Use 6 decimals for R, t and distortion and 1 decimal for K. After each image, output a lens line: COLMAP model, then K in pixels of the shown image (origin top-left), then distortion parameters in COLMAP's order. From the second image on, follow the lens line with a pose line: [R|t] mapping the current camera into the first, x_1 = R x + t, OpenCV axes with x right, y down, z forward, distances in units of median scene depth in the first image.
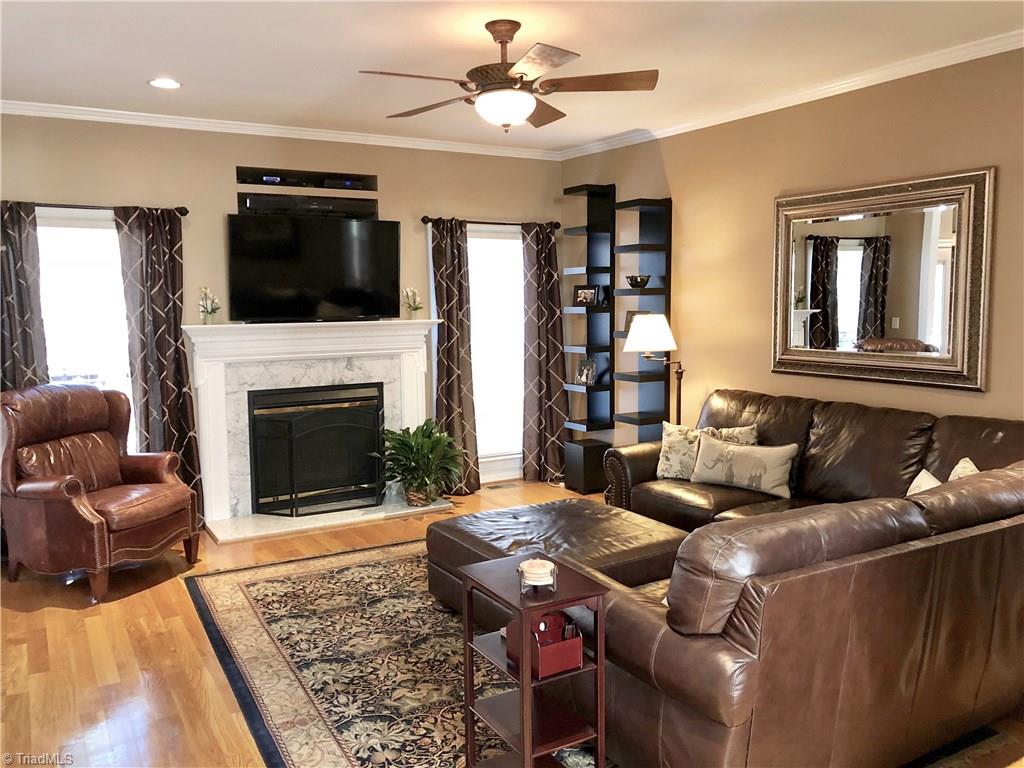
lens RADIAL K [[846.2, 0, 511.7], [0, 846.2, 385.3], [0, 0, 1]] dist [0.031348, -0.001526]
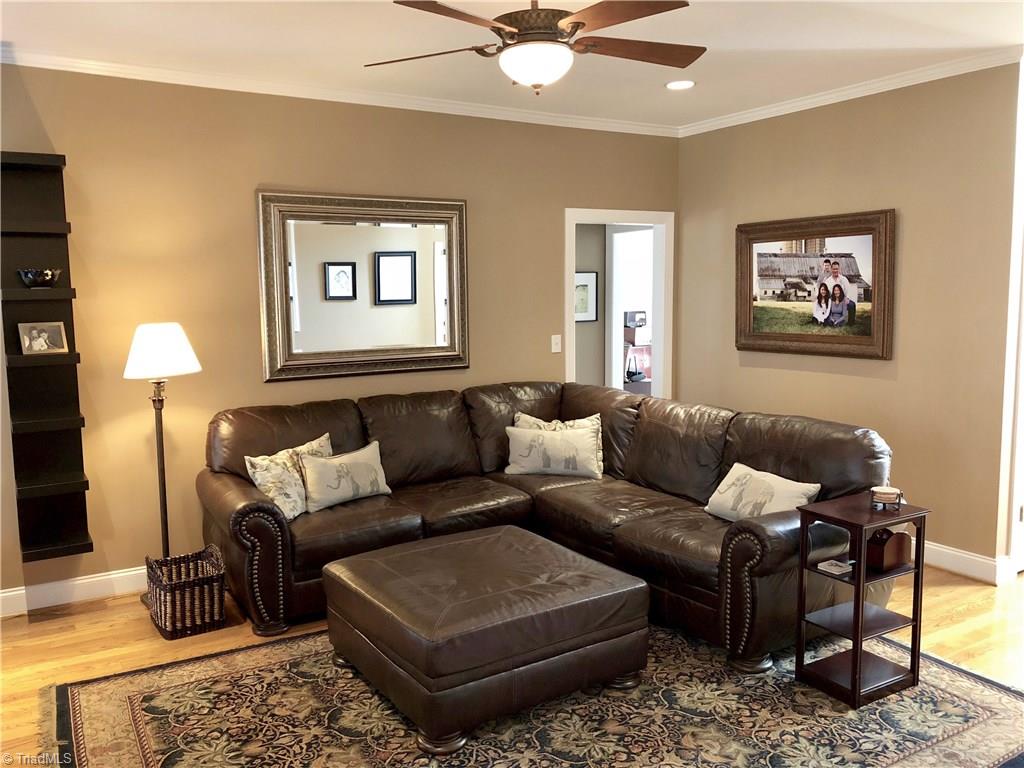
lens RADIAL K [[846.2, 0, 509.1], [0, 846.2, 379.4], [0, 0, 1]] dist [0.031348, -0.001526]
pose [[-0.029709, -0.091748, 0.995339, -0.761811], [0.120440, 0.988195, 0.094684, -0.091695], [-0.992276, 0.122692, -0.018308, 0.956554]]
